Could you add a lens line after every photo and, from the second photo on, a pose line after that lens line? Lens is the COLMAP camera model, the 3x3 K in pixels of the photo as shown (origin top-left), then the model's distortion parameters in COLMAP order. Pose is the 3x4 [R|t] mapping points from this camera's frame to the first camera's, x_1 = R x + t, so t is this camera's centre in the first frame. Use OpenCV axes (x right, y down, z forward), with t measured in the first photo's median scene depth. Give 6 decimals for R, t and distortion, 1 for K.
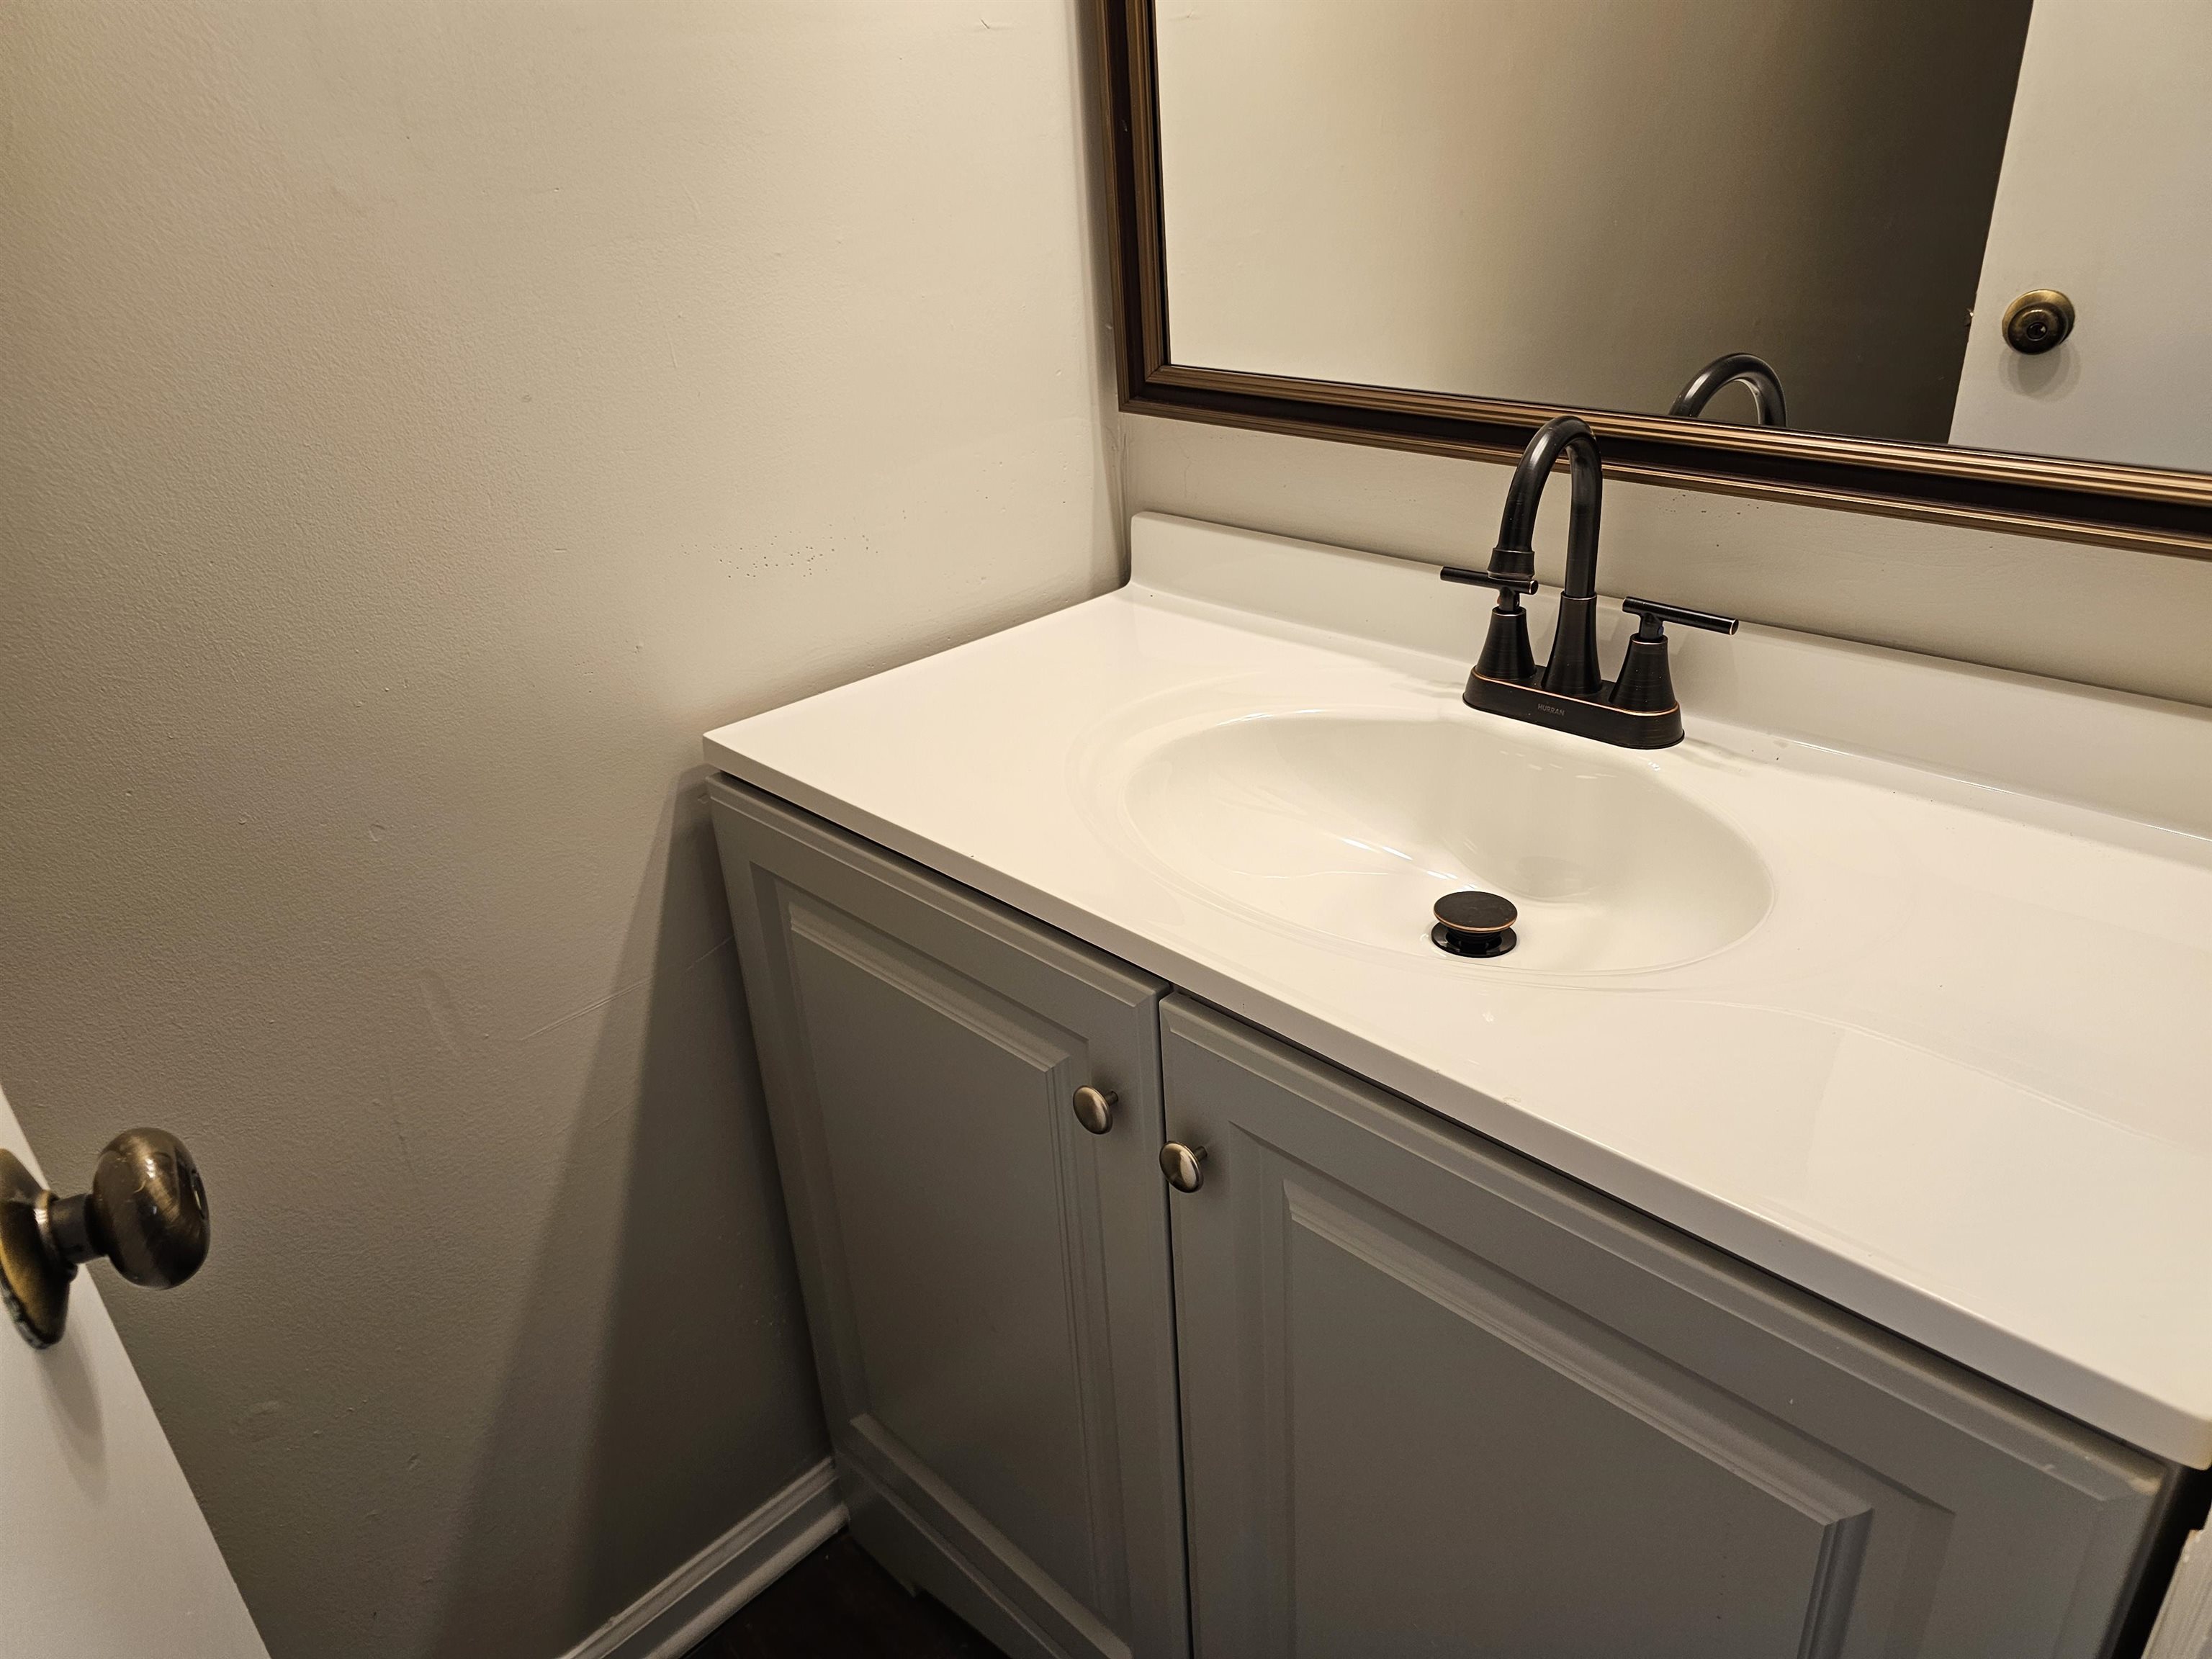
lens RADIAL K [[1539.9, 0, 1102.1], [0, 1539.9, 840.7], [0, 0, 1]] dist [0.063579, -0.077867]
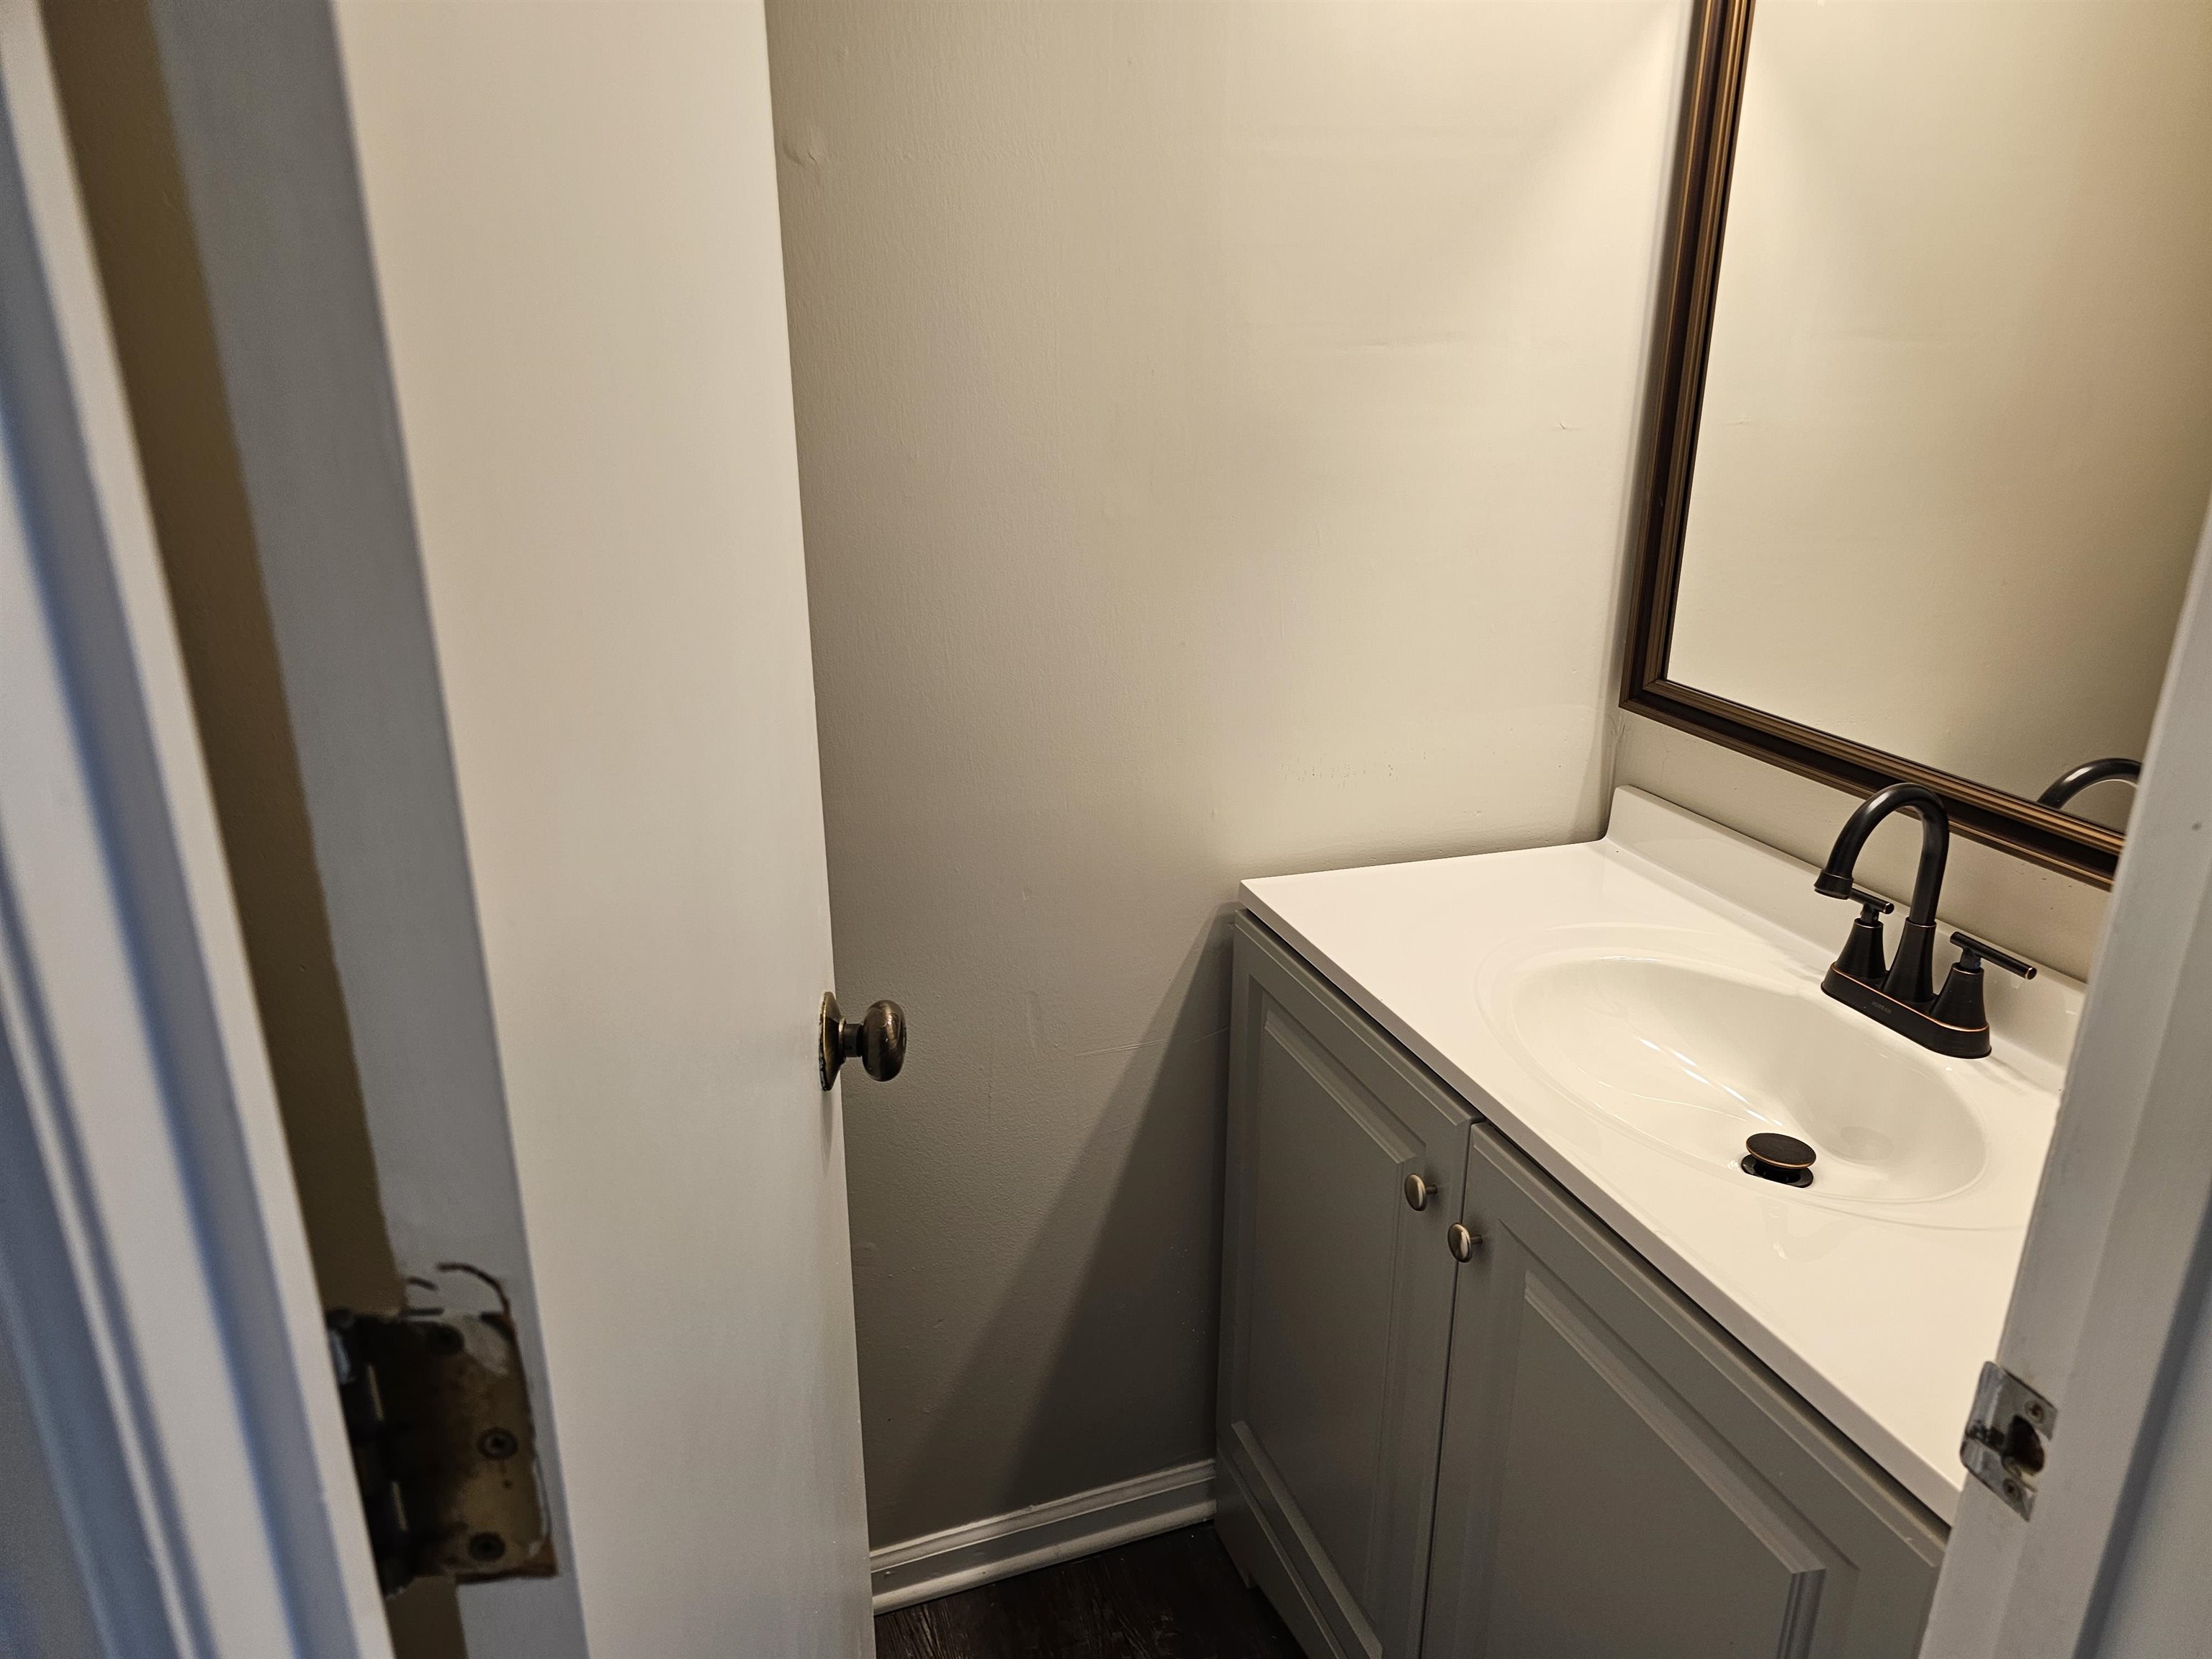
lens RADIAL K [[1489.0, 0, 1098.9], [0, 1489.0, 768.4], [0, 0, 1]] dist [0.048694, -0.050311]
pose [[0.898902, 0.183691, -0.397785, 0.165065], [-0.247315, 0.962137, -0.114575, 0.023282], [0.361677, 0.201370, 0.910297, -0.348814]]
